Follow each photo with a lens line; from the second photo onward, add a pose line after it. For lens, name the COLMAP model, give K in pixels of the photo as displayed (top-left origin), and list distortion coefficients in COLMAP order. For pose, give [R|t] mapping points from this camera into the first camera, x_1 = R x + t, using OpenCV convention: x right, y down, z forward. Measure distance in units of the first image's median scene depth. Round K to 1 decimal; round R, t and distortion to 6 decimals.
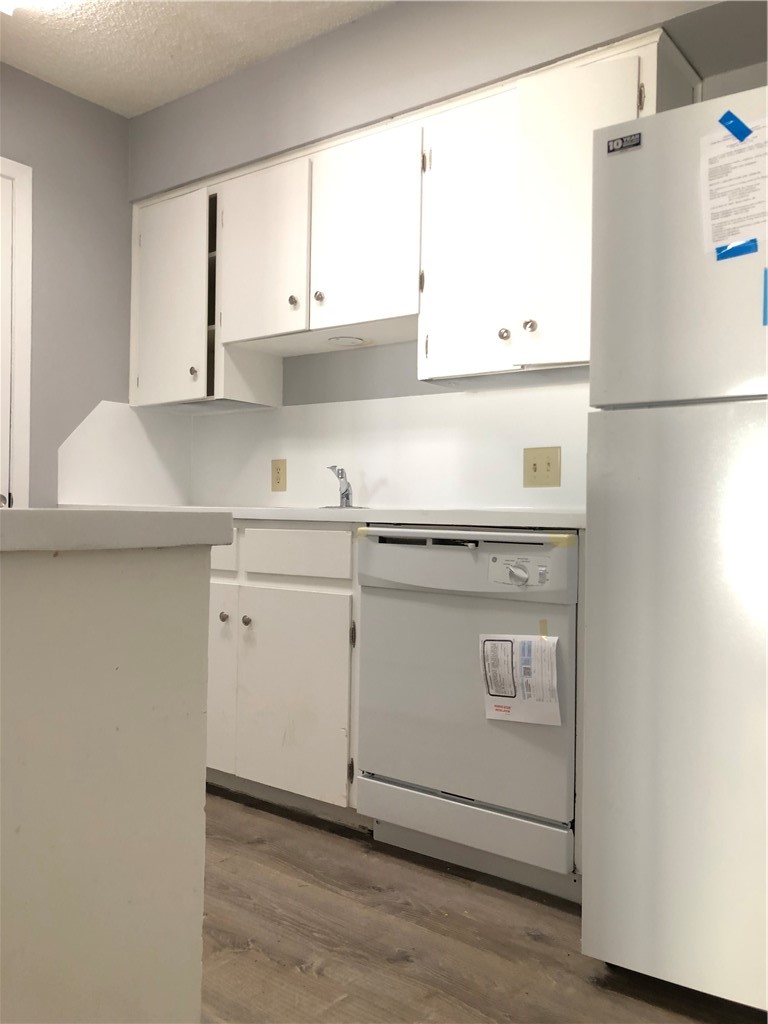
lens RADIAL K [[829.9, 0, 374.7], [0, 829.9, 506.6], [0, 0, 1]] dist [0.033303, -0.034962]
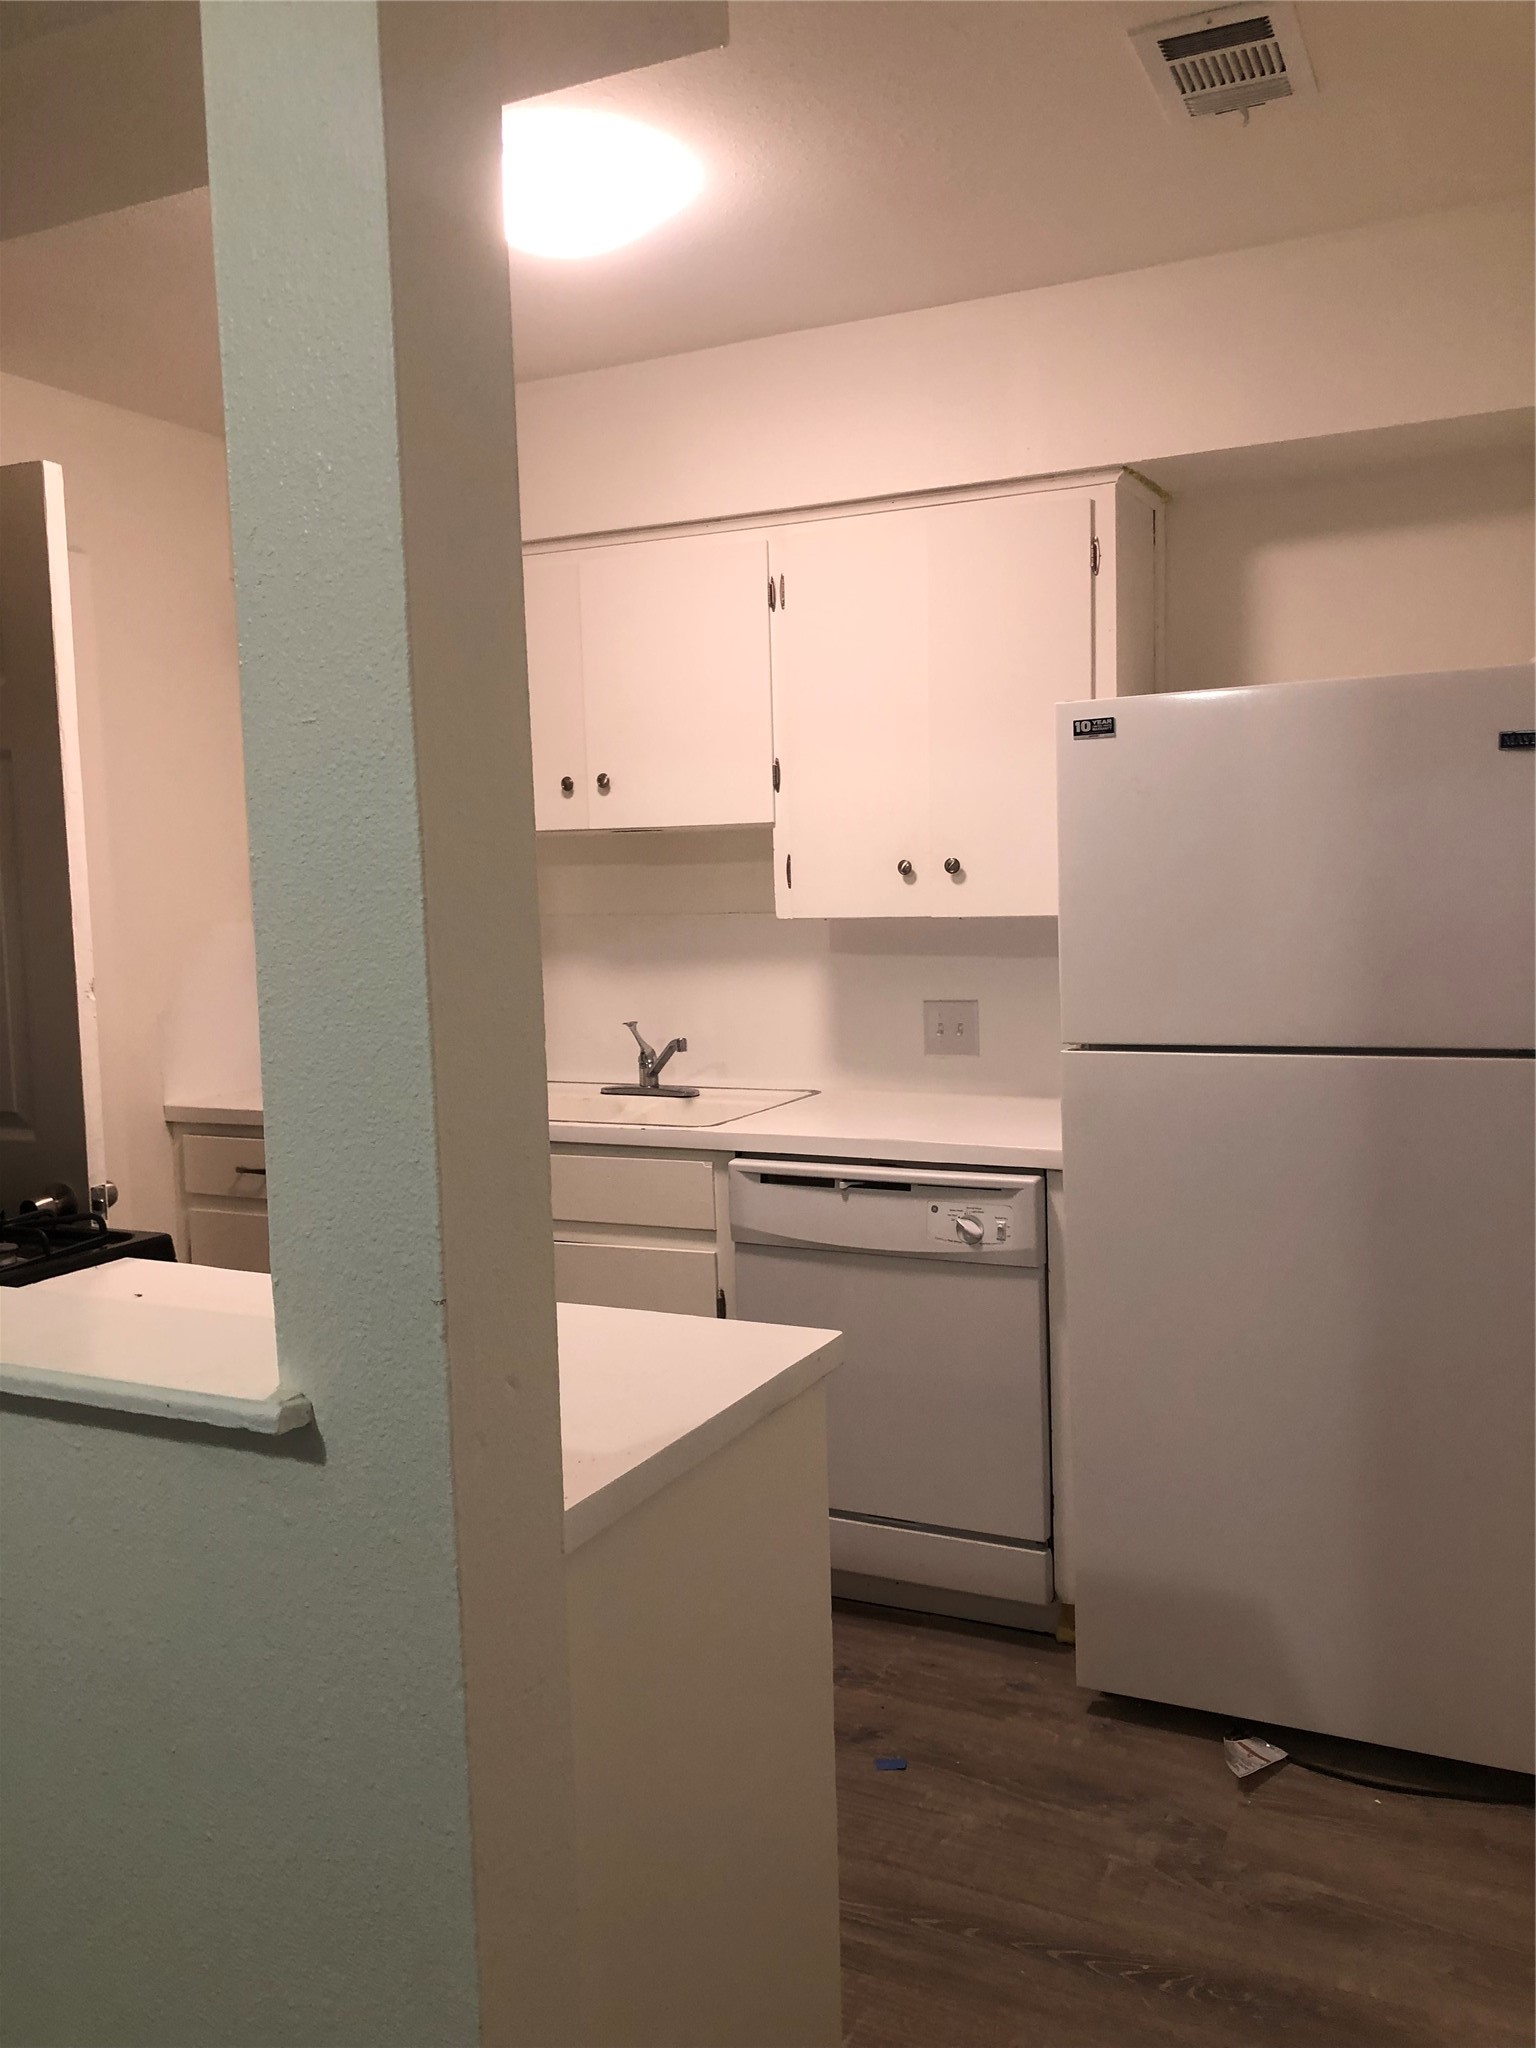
lens RADIAL K [[1659.9, 0, 760.2], [0, 1659.9, 1012.8], [0, 0, 1]] dist [0.033303, -0.034962]
pose [[0.979804, -0.059681, 0.190848, -0.278745], [0.043243, 0.995078, 0.089165, -0.247097], [-0.195230, -0.079112, 0.977561, -0.407709]]
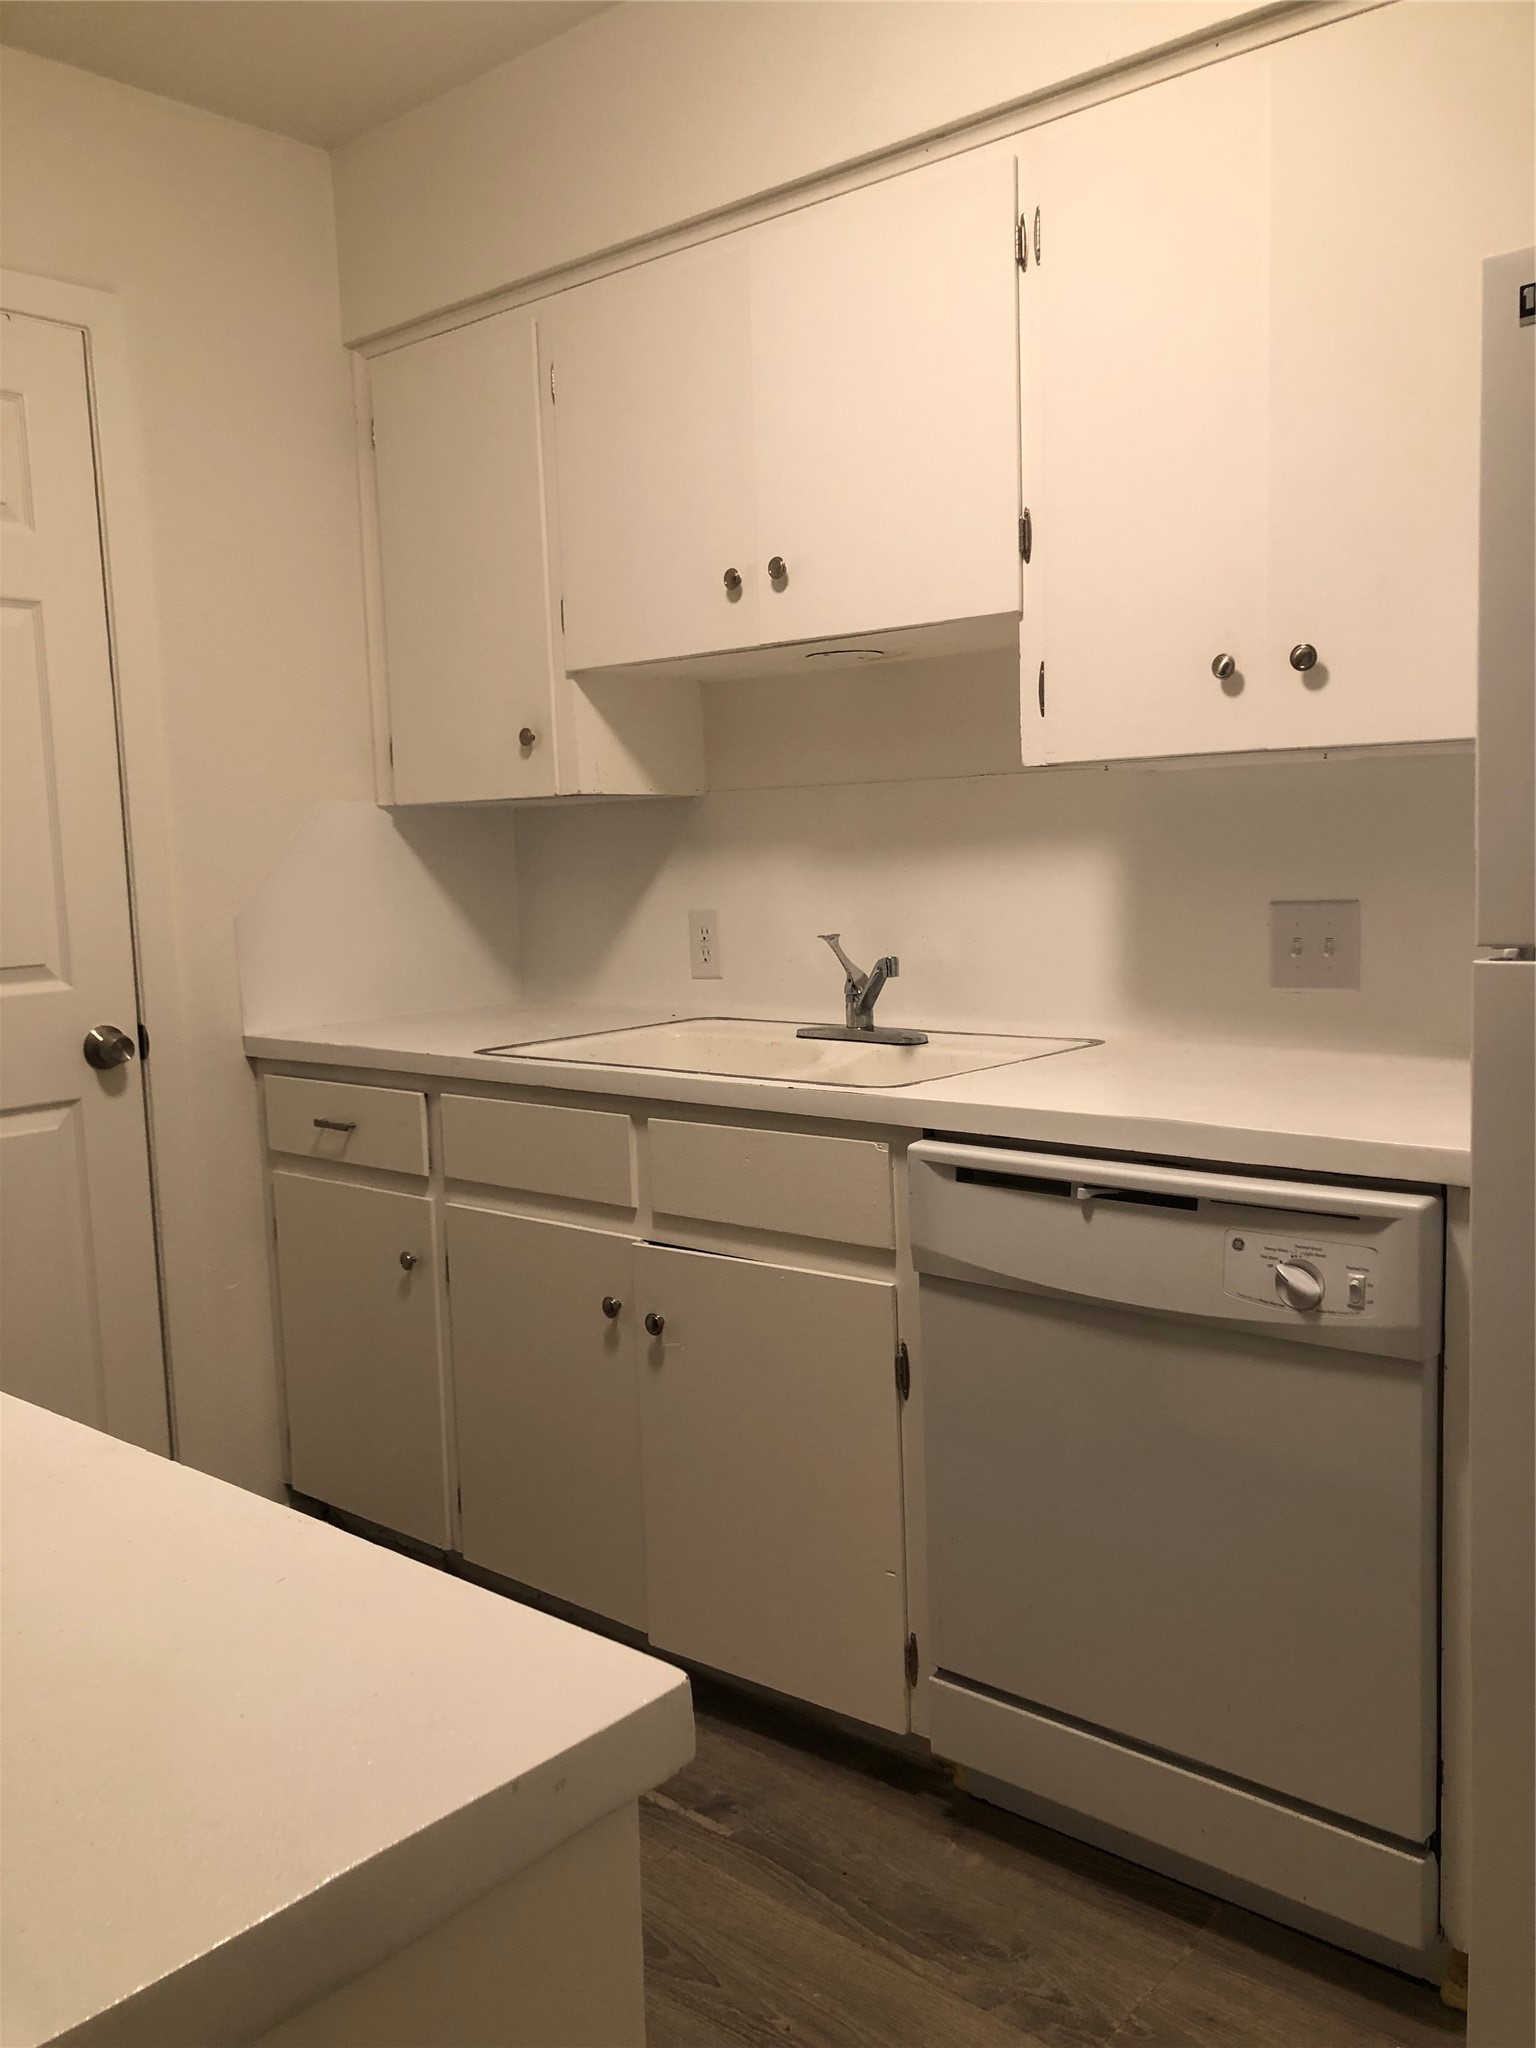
lens RADIAL K [[1659.9, 0, 778.4], [0, 1659.9, 1038.5], [0, 0, 1]] dist [0.033303, -0.034962]
pose [[0.997118, -0.042796, -0.062638, -0.033377], [0.050119, 0.991454, 0.120444, -0.154236], [0.056948, -0.123236, 0.990742, 0.145119]]
